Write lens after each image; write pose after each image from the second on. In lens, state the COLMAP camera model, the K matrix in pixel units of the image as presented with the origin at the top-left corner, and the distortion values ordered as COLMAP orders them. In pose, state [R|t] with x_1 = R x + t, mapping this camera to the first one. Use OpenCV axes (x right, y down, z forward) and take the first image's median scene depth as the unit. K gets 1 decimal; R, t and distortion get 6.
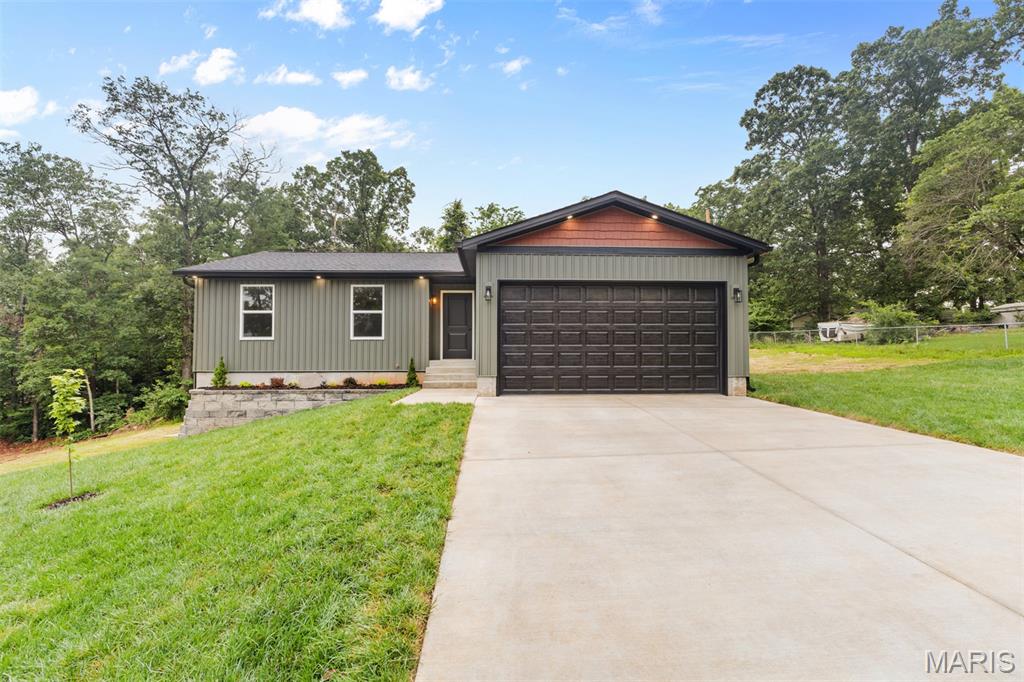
lens RADIAL K [[455.6, 0, 521.5], [0, 455.6, 346.2], [0, 0, 1]] dist [-0.012684, -0.000544]
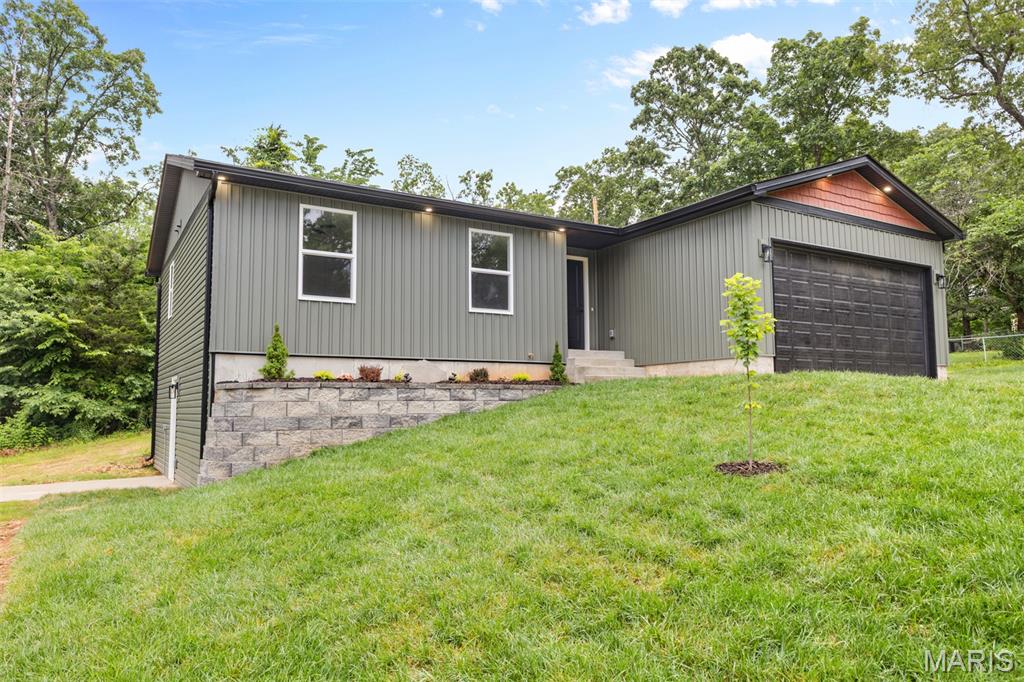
lens RADIAL K [[688.1, 0, 517.3], [0, 688.1, 344.1], [0, 0, 1]] dist [-0.005352, -0.000114]
pose [[0.884677, 0.036245, 0.464793, -0.775562], [-0.006716, 0.997861, -0.065030, 0.096038], [-0.466156, 0.054409, 0.883028, 0.106821]]
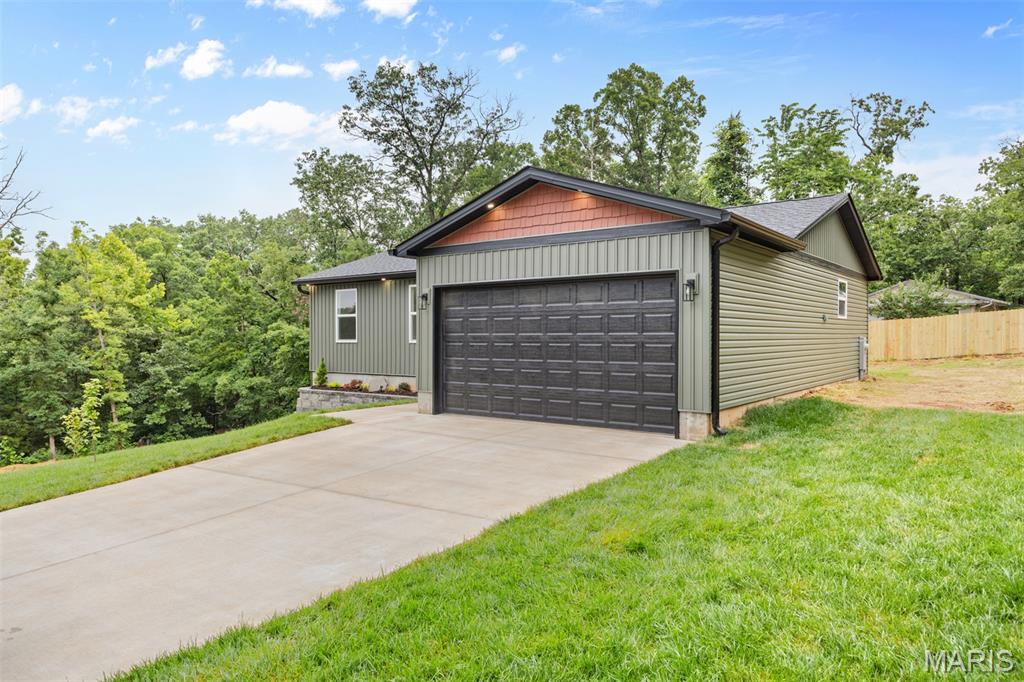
lens RADIAL K [[688.1, 0, 512.7], [0, 688.1, 338.5], [0, 0, 1]] dist [-0.005352, -0.000114]
pose [[0.760792, 0.004125, -0.648982, 0.730258], [0.011790, 0.999727, 0.020175, -0.051004], [0.648888, -0.023001, 0.760536, 0.048221]]
